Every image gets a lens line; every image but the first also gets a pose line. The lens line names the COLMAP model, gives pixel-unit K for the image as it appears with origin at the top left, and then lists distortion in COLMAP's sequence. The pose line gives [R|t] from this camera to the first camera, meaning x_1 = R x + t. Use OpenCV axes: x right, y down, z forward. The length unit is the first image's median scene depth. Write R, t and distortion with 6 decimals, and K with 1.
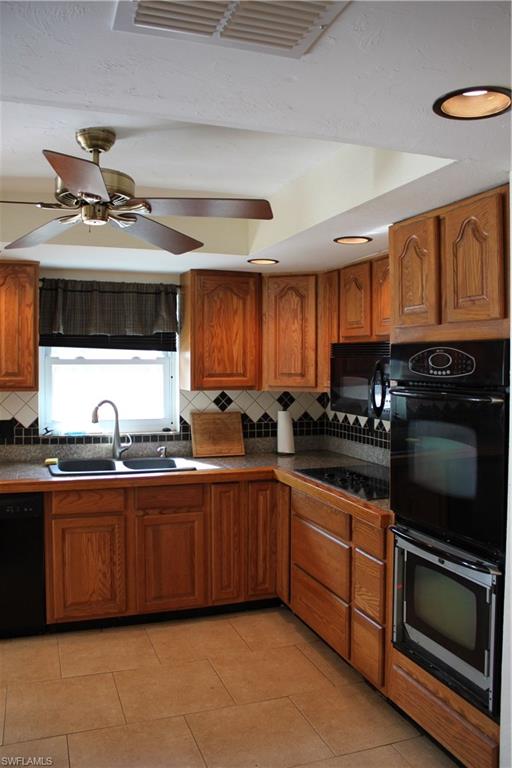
lens RADIAL K [[628.6, 0, 250.7], [0, 628.6, 381.9], [0, 0, 1]] dist [-0.141162, 0.073673]
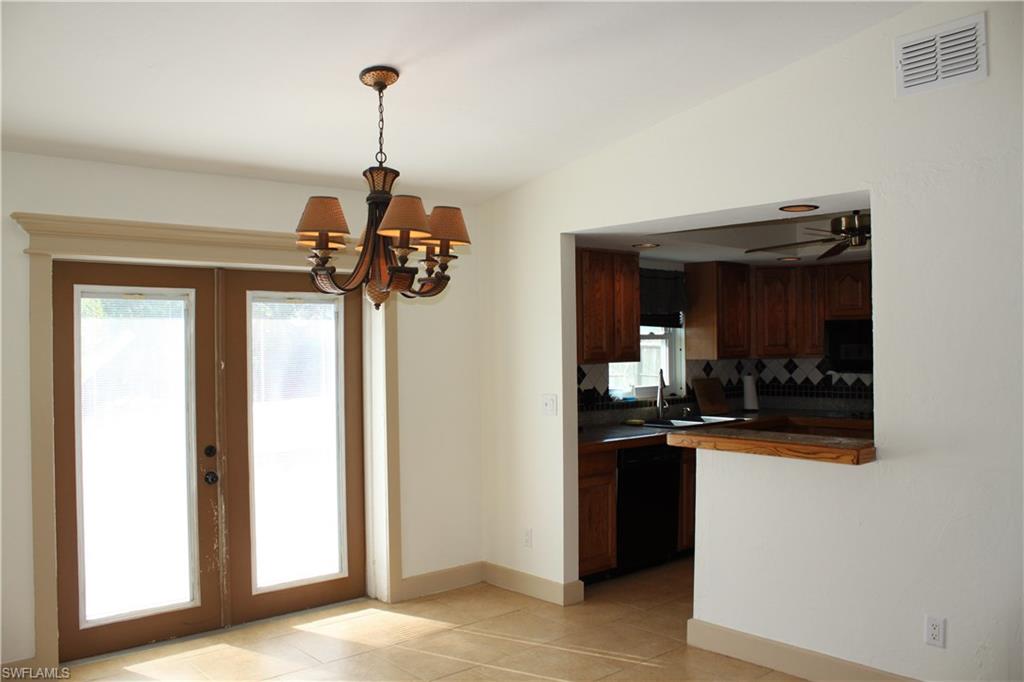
lens RADIAL K [[838.1, 0, 510.1], [0, 838.1, 342.7], [0, 0, 1]] dist [-0.141162, 0.073673]
pose [[0.930657, -0.016302, 0.365529, -1.062922], [0.028168, 0.999234, -0.027155, 0.013995], [-0.364806, 0.035568, 0.930404, -0.365981]]
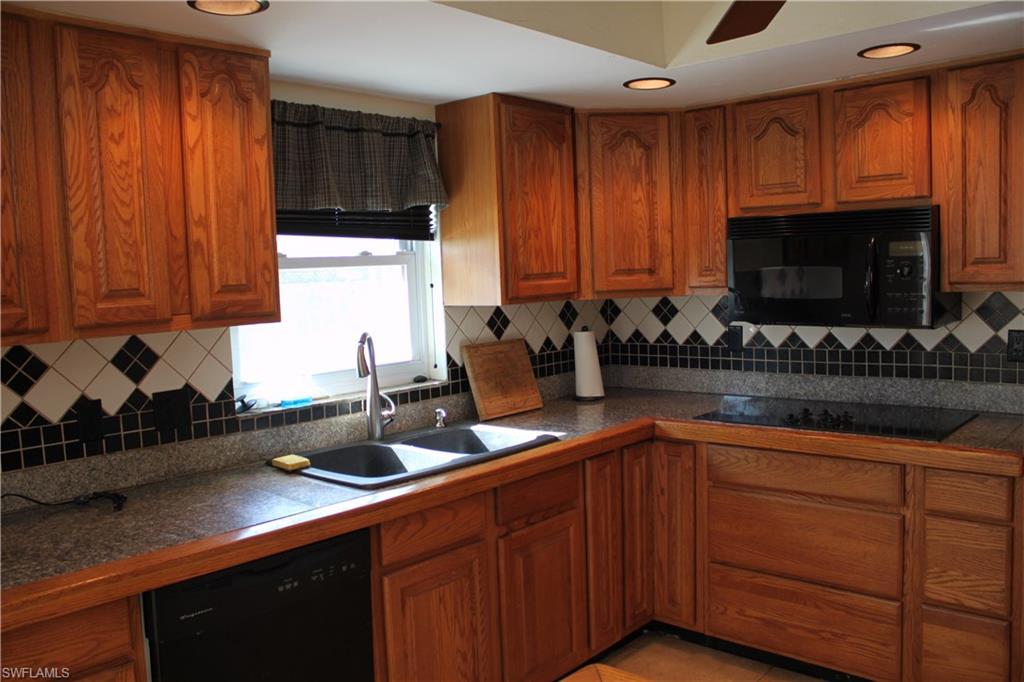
lens RADIAL K [[838.1, 0, 505.9], [0, 838.1, 341.5], [0, 0, 1]] dist [-0.141162, 0.073673]
pose [[0.884297, -0.078299, 0.460314, -0.446129], [0.057230, 0.996582, 0.059575, 0.001624], [-0.463405, -0.026338, 0.885755, 0.316272]]
